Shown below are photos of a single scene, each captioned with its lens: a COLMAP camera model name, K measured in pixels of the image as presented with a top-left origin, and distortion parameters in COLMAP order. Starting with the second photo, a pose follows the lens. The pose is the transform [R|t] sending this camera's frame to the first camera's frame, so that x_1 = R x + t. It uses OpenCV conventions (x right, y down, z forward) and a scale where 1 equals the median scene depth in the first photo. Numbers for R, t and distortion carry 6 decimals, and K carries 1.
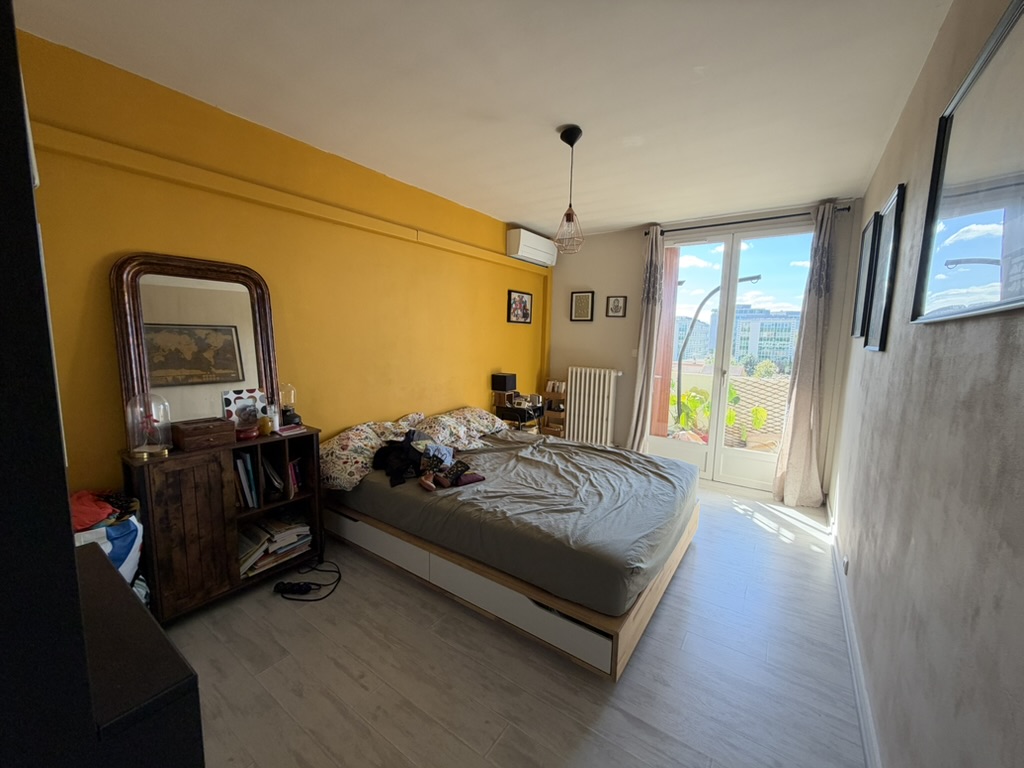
lens RADIAL K [[410.3, 0, 506.9], [0, 410.3, 389.7], [0, 0, 1]] dist [-0.000200, 0.000005]
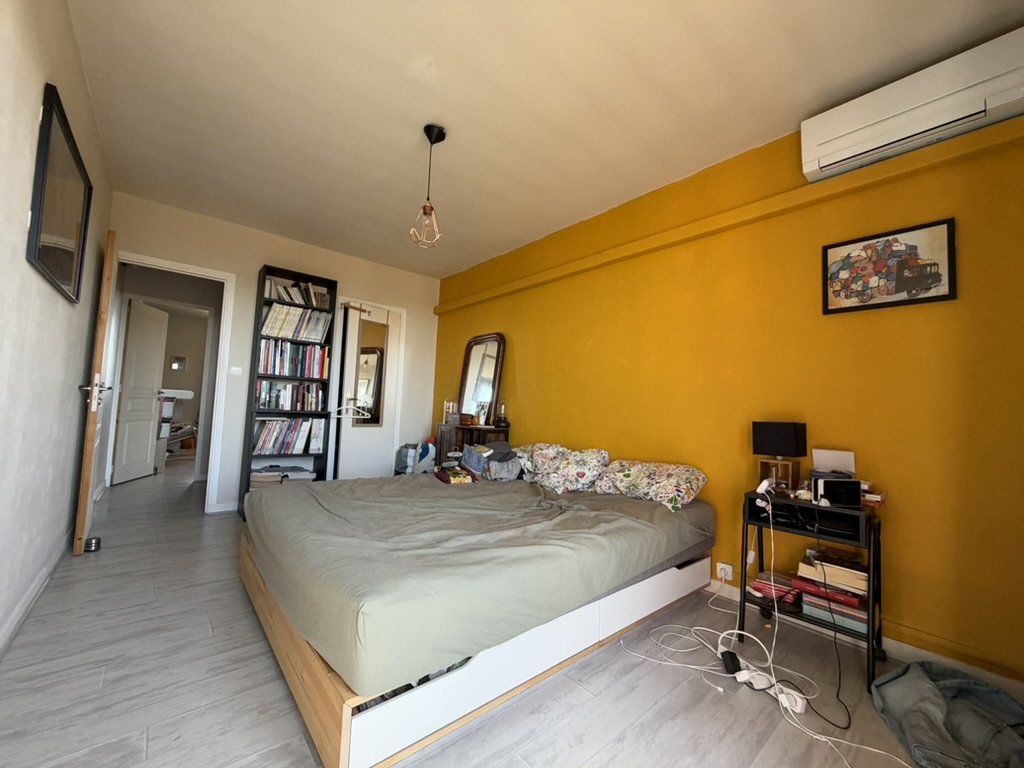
lens RADIAL K [[410.3, 0, 508.5], [0, 410.3, 382.7], [0, 0, 1]] dist [-0.000200, 0.000005]
pose [[-0.249785, -0.095838, -0.963547, 0.514679], [-0.172434, 0.983587, -0.053130, -0.003882], [0.952824, 0.152877, -0.262211, 0.774946]]
